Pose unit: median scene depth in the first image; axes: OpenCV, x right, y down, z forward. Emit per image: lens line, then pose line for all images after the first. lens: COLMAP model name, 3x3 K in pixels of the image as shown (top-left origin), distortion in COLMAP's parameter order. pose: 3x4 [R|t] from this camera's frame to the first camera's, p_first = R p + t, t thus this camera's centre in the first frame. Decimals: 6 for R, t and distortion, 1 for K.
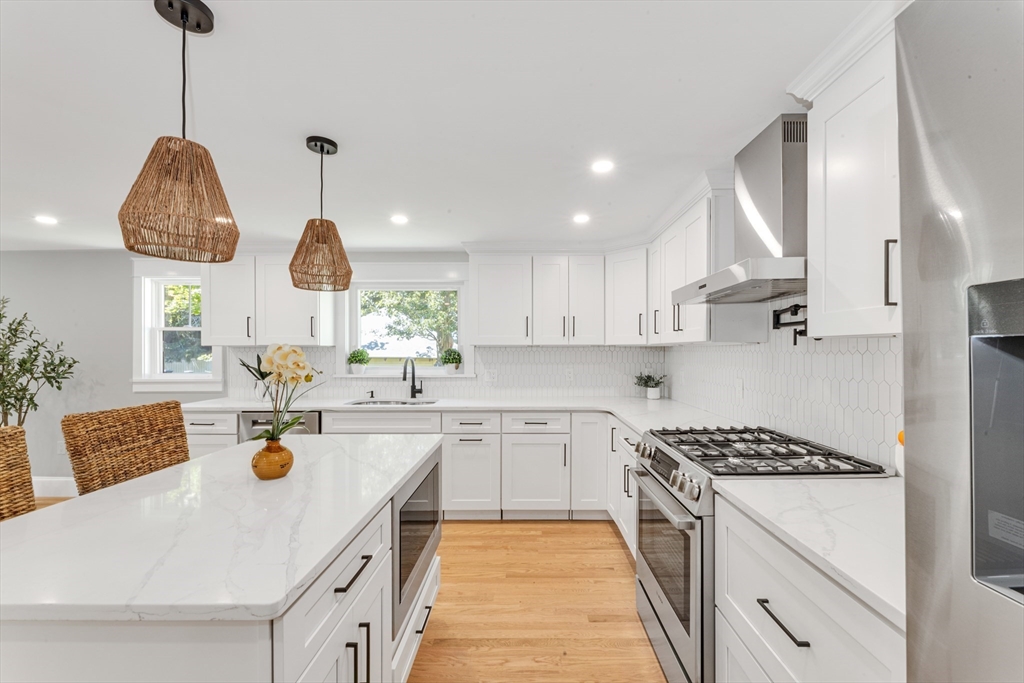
lens RADIAL K [[411.2, 0, 512.7], [0, 411.2, 348.6], [0, 0, 1]] dist [-0.000898, -0.000034]
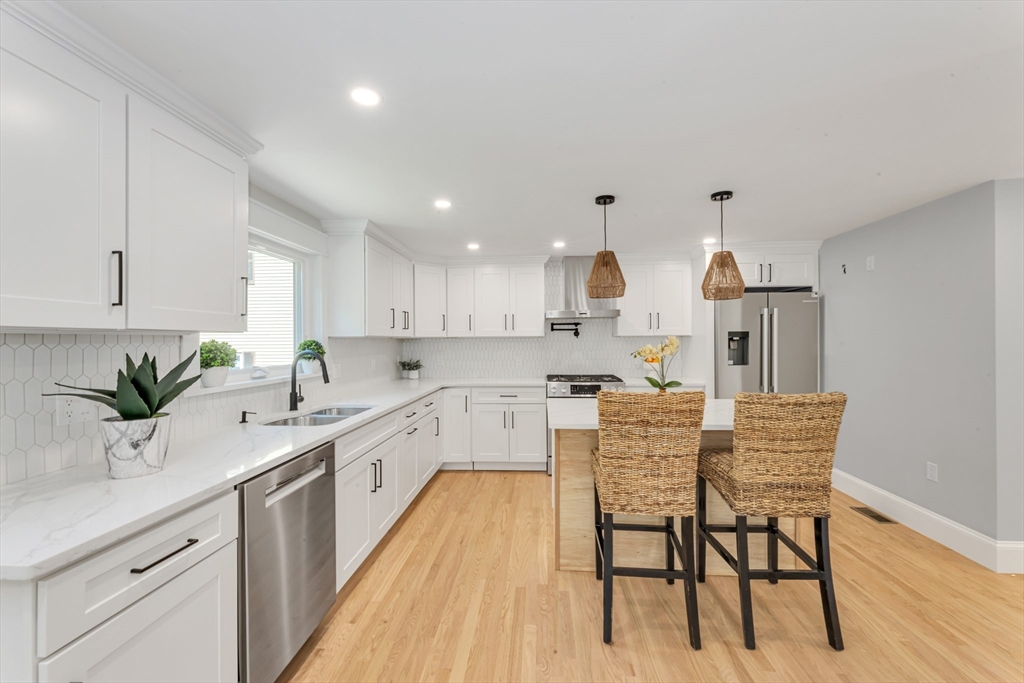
lens RADIAL K [[422.5, 0, 513.0], [0, 422.5, 333.6], [0, 0, 1]] dist [-0.001750, -0.000135]
pose [[0.044512, 0.018019, 0.998846, -1.183159], [0.006520, 0.999811, -0.018327, 0.007015], [-0.998988, 0.007328, 0.044386, 0.750767]]
